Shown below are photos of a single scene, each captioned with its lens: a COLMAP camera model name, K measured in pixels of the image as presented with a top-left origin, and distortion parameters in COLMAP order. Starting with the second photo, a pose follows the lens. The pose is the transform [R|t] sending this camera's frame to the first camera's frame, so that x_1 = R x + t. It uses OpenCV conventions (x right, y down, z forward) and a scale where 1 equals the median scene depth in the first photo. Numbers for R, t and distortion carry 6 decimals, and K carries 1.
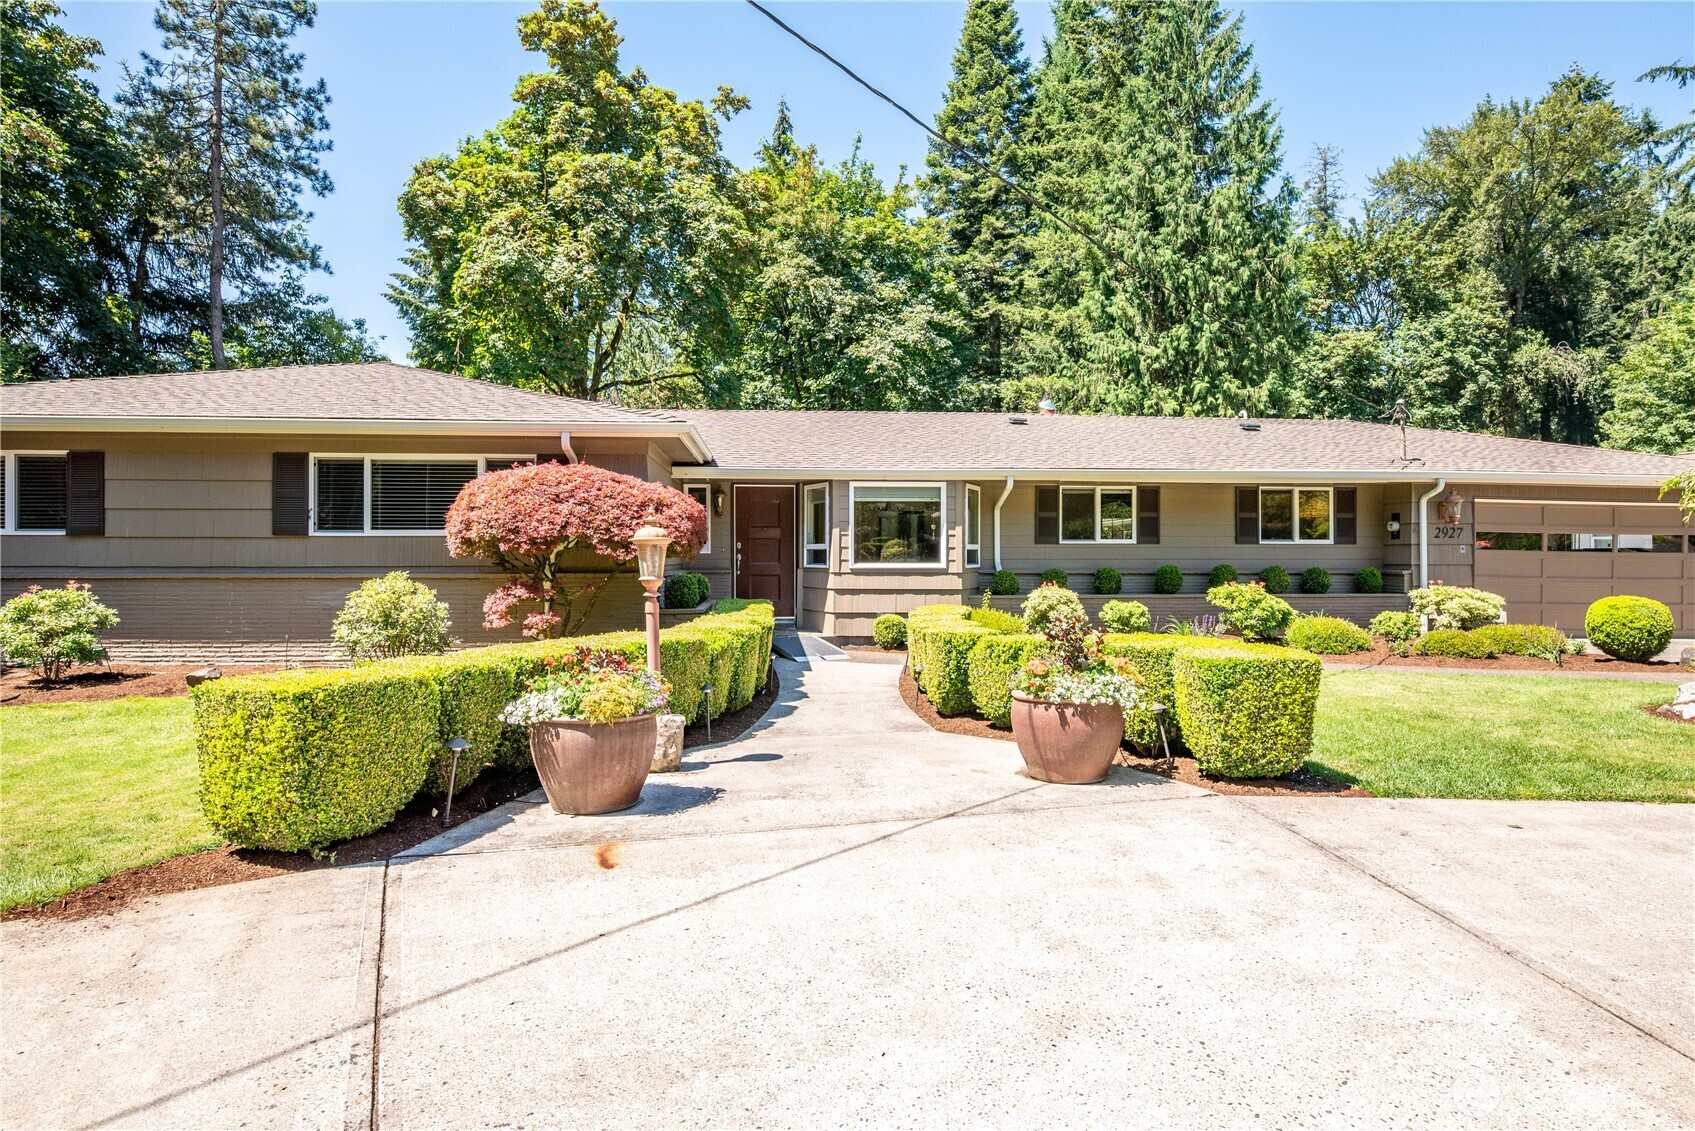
lens RADIAL K [[833.3, 0, 844.8], [0, 833.3, 554.9], [0, 0, 1]] dist [-0.000493, -0.000328]
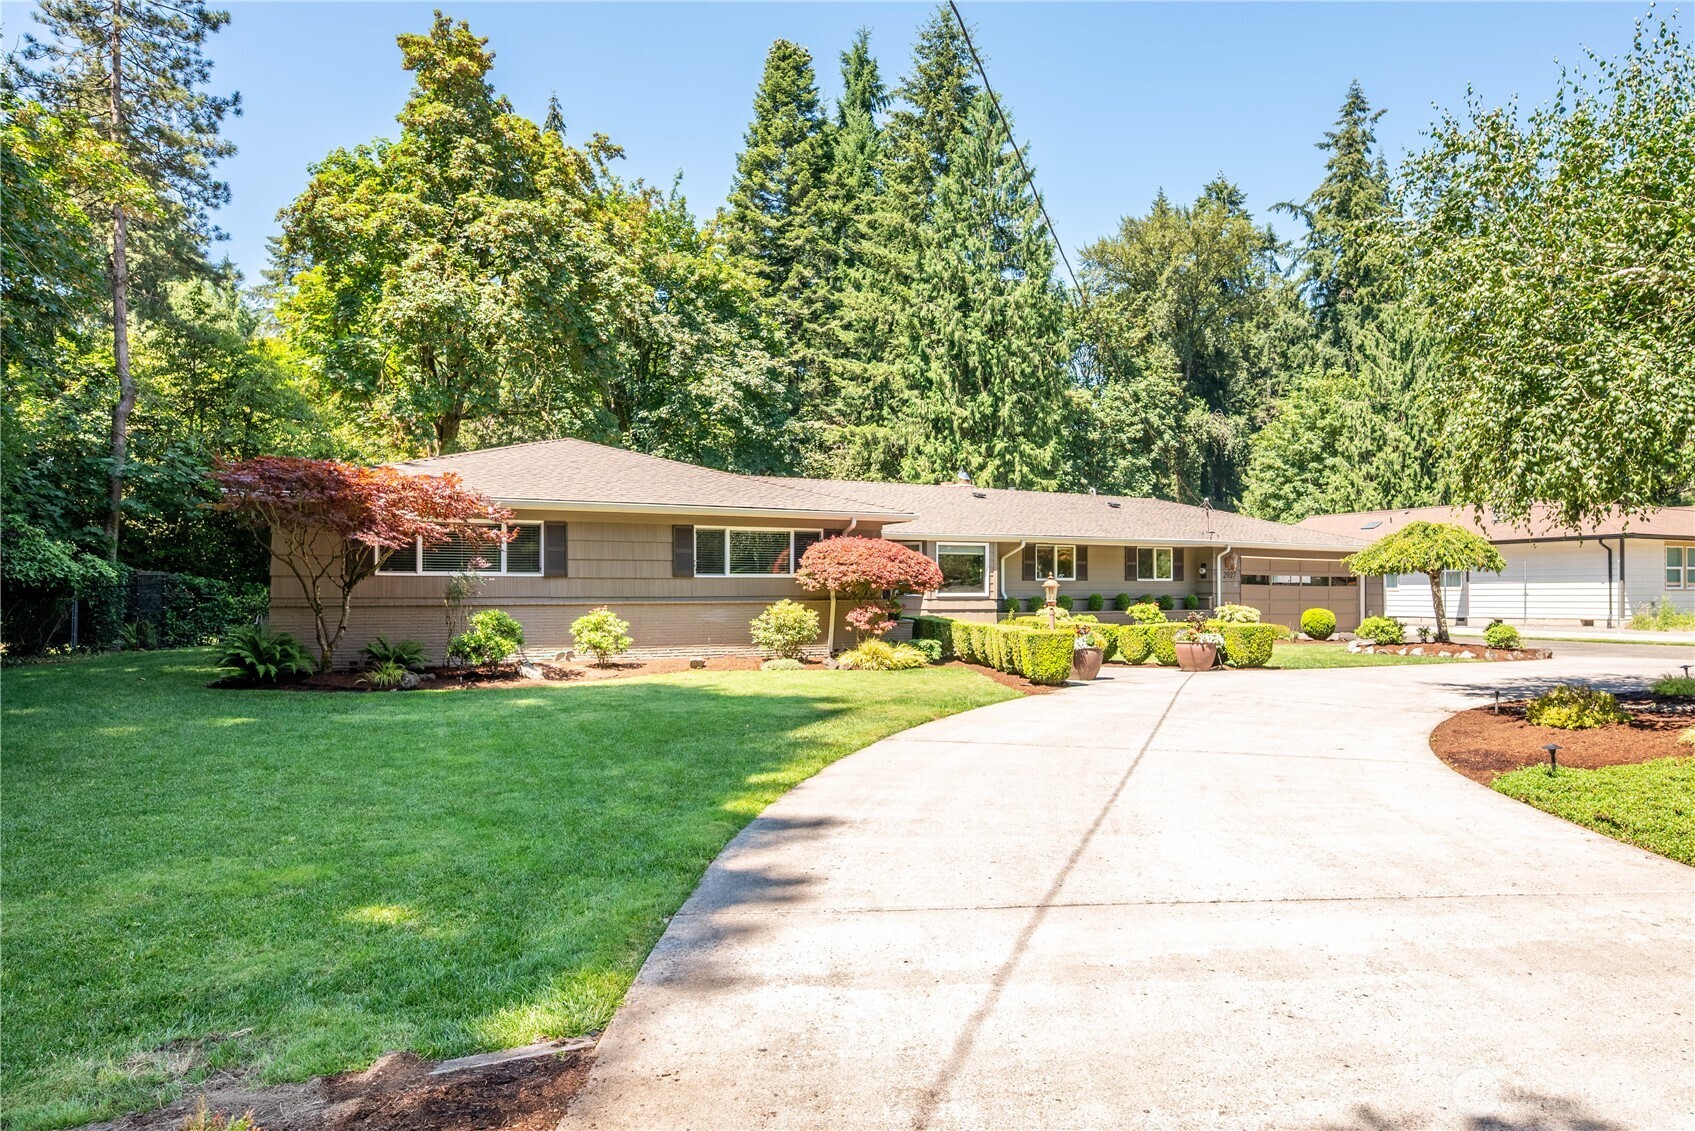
lens RADIAL K [[949.8, 0, 849.8], [0, 949.8, 574.9], [0, 0, 1]] dist [0.000272, 0.000052]
pose [[0.934592, 0.004584, 0.355693, -0.250123], [-0.002691, 0.999979, -0.005816, -0.004393], [-0.355712, 0.004478, 0.934585, -0.200042]]
